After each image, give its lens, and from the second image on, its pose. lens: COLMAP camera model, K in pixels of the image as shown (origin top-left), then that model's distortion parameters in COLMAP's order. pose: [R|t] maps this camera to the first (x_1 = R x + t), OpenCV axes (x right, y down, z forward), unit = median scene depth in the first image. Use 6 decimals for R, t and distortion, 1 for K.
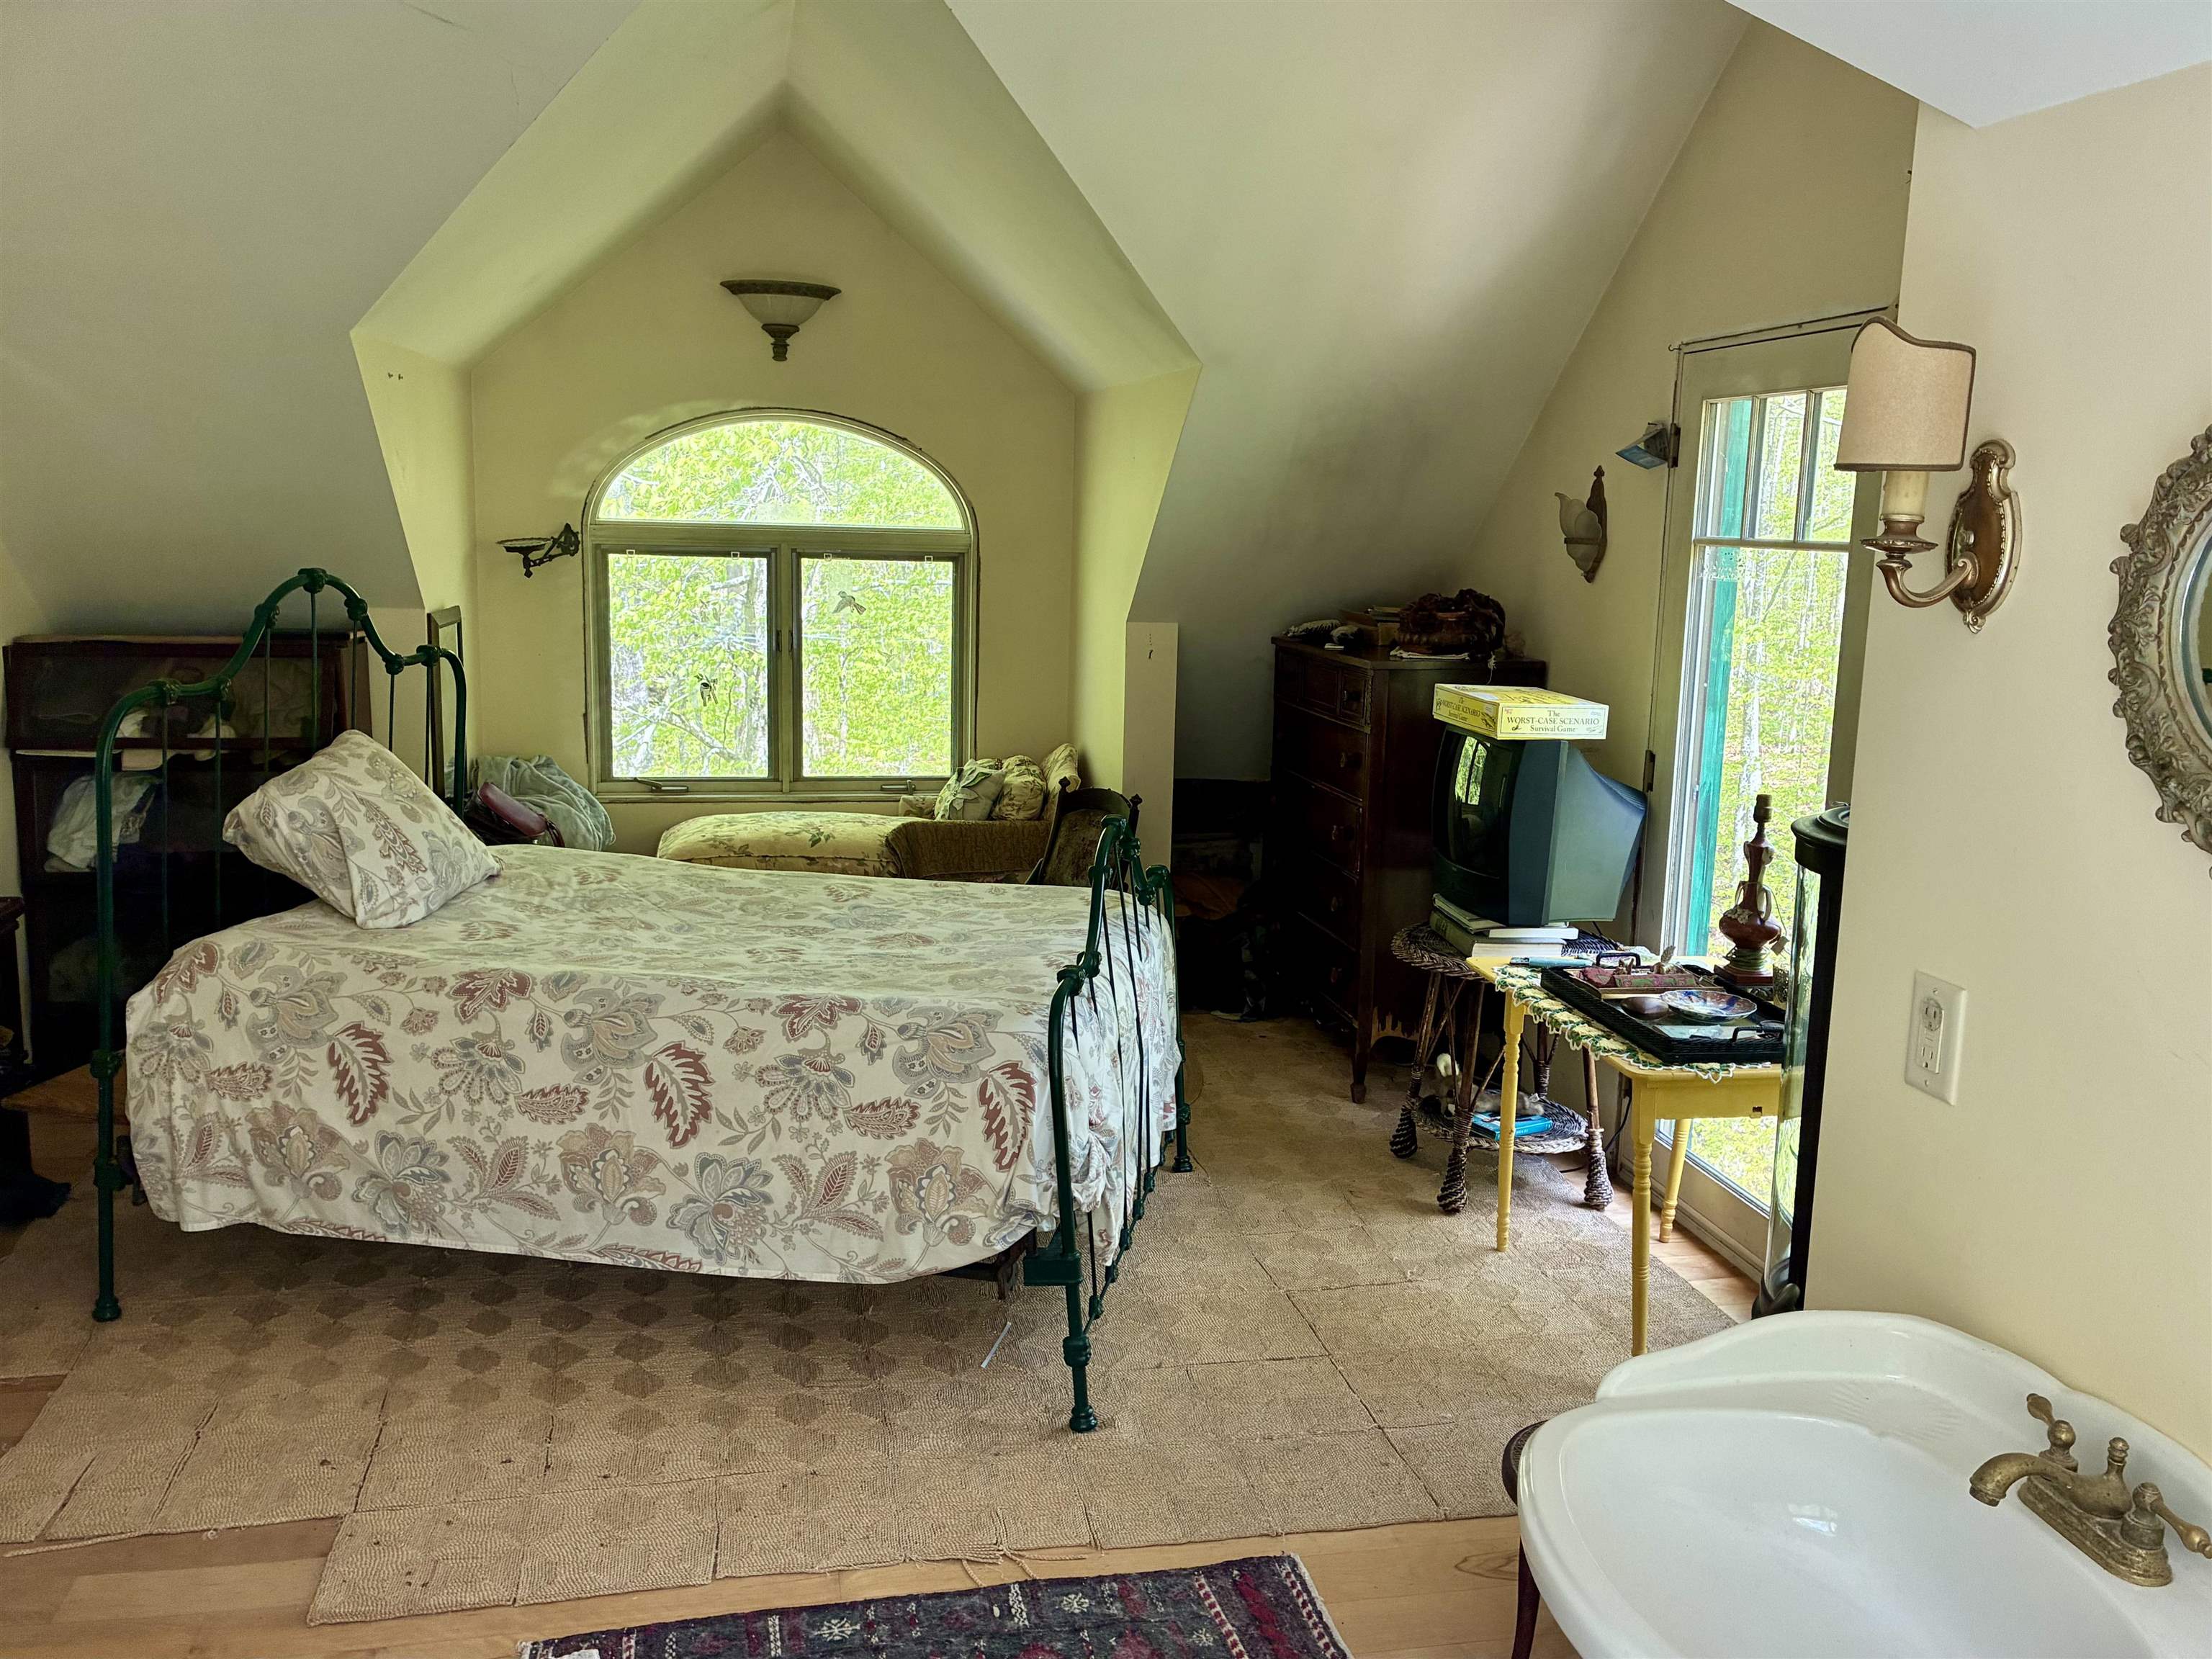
lens RADIAL K [[1804.1, 0, 1109.0], [0, 1804.1, 806.5], [0, 0, 1]] dist [0.014956, -0.002282]
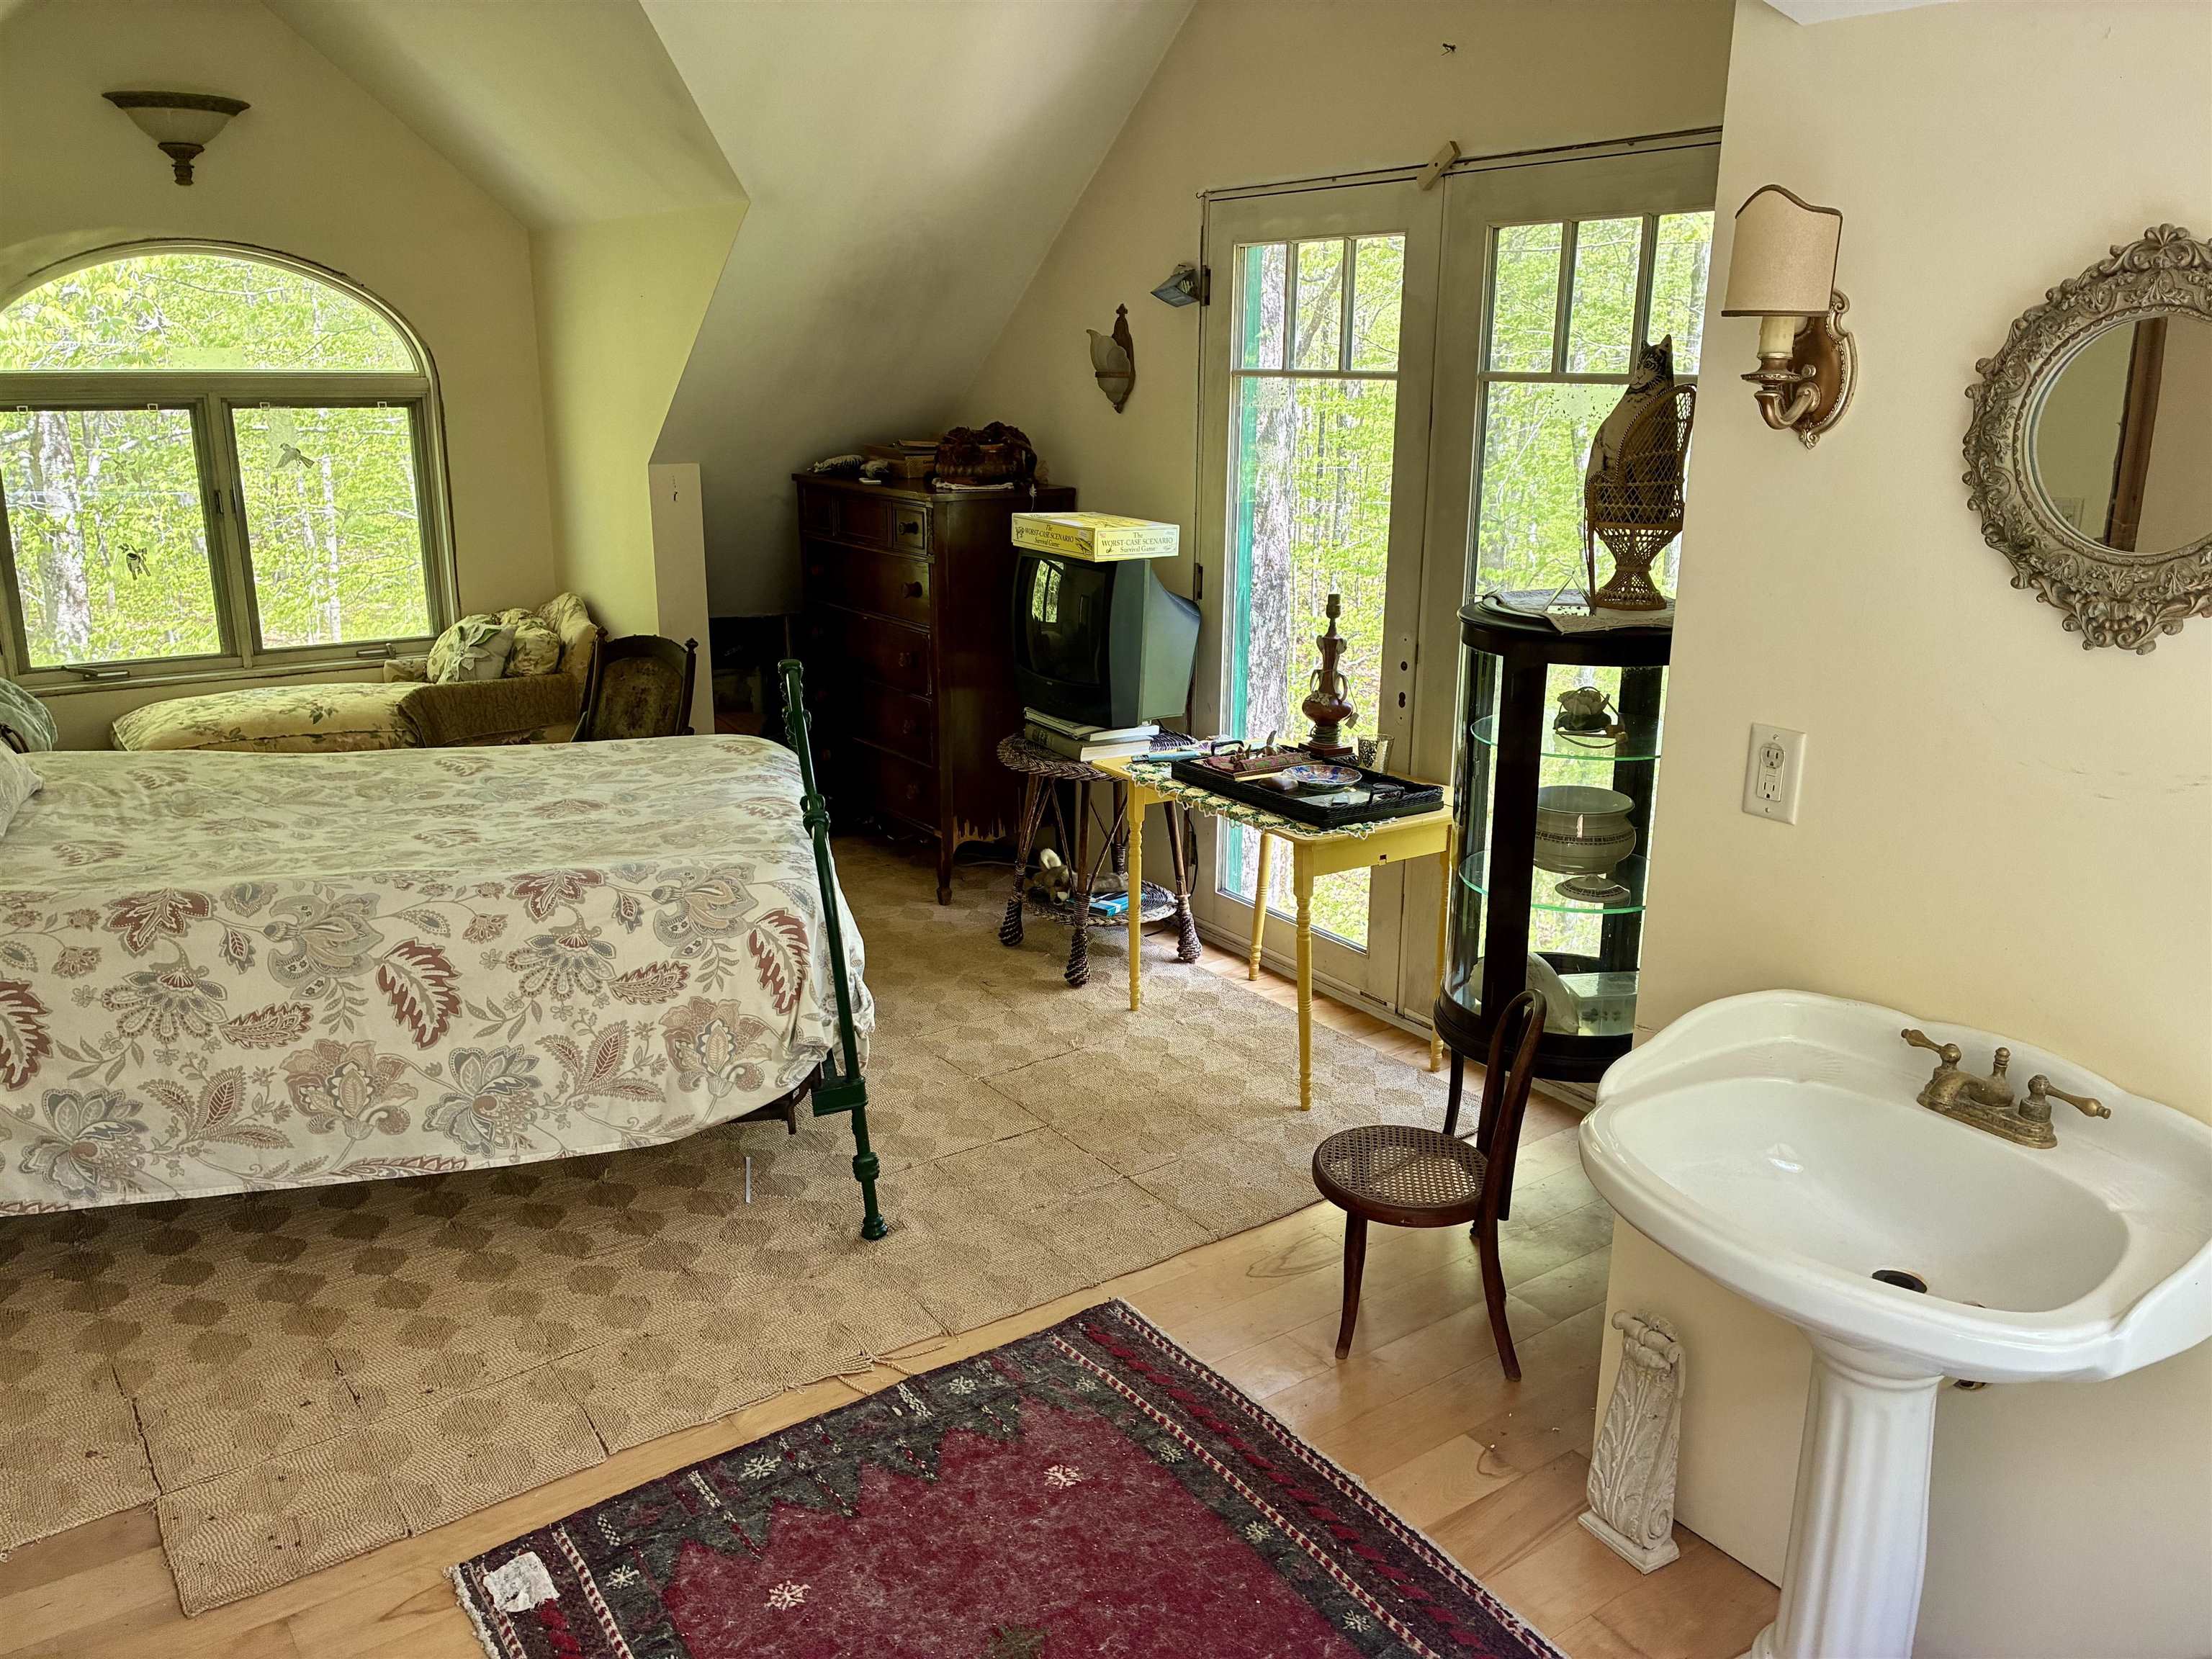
lens RADIAL K [[1680.2, 0, 1108.4], [0, 1680.2, 809.1], [0, 0, 1]] dist [0.017973, 0.003555]
pose [[0.915726, -0.122042, 0.382820, -0.228801], [0.079794, 0.989016, 0.124423, -0.017350], [-0.393800, -0.083391, 0.915406, 0.054342]]
